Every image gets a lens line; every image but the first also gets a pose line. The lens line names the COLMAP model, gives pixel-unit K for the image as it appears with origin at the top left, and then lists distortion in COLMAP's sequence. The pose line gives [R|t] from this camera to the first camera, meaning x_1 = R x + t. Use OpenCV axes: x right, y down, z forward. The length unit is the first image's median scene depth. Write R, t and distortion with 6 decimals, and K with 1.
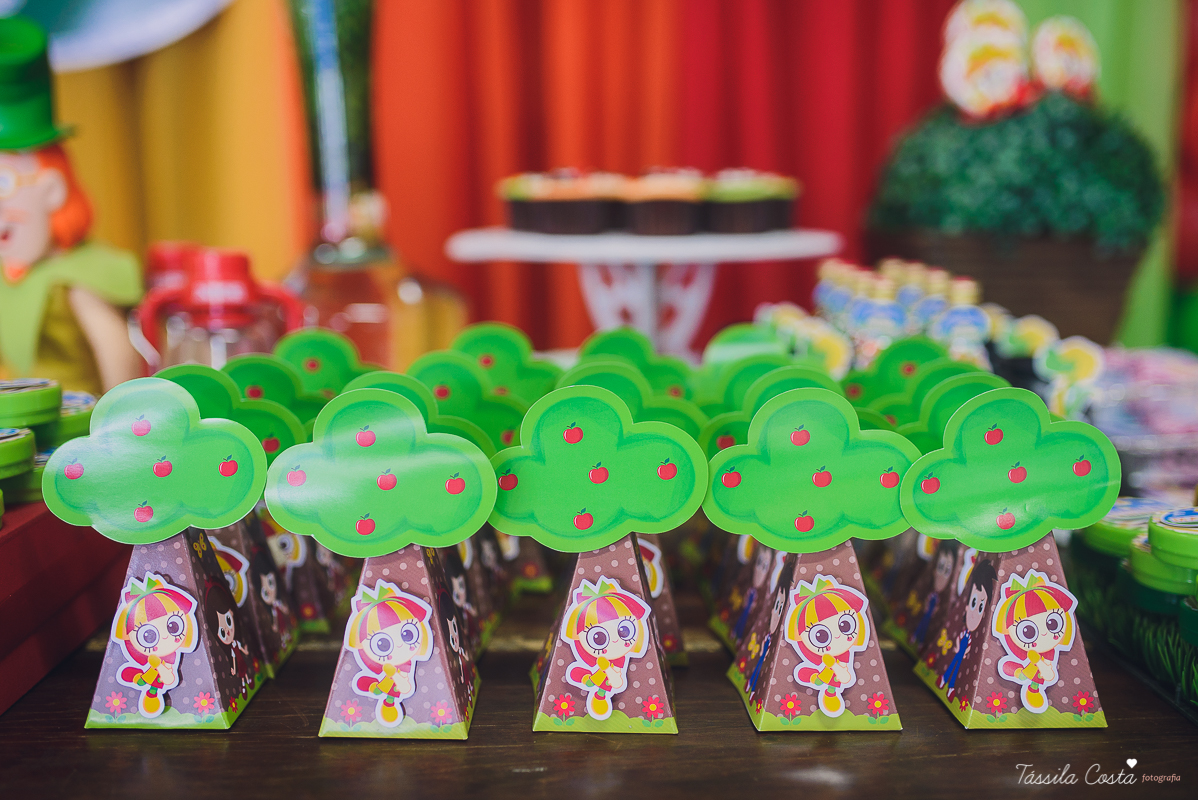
lens RADIAL K [[1188.7, 0, 599.0], [0, 1188.7, 400.0], [0, 0, 1]] dist [-0.040048, 0.014176]
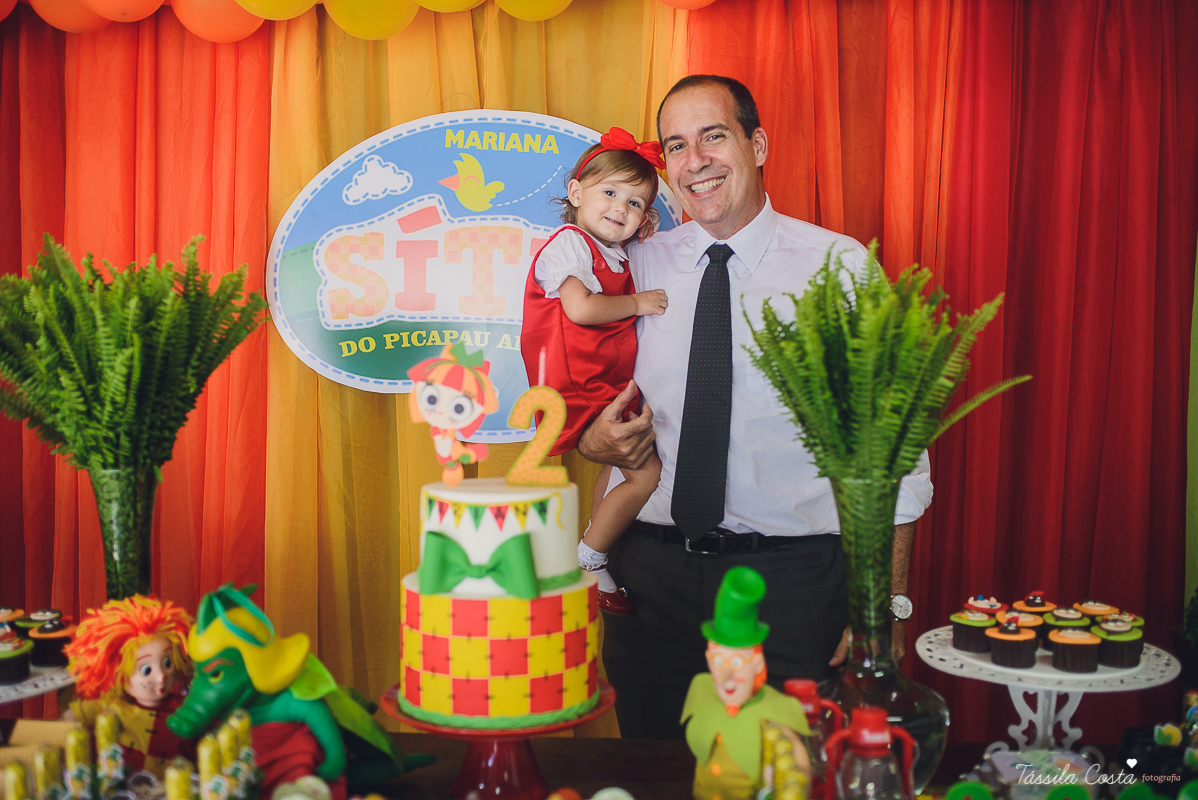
lens RADIAL K [[1152.6, 0, 599.0], [0, 1152.6, 400.0], [0, 0, 1]] dist [-0.066215, 0.080648]
pose [[0.997326, 0.011267, -0.072214, -0.849858], [-0.021164, 0.990235, -0.137795, -0.476707], [0.069957, 0.138955, 0.987825, -1.070254]]
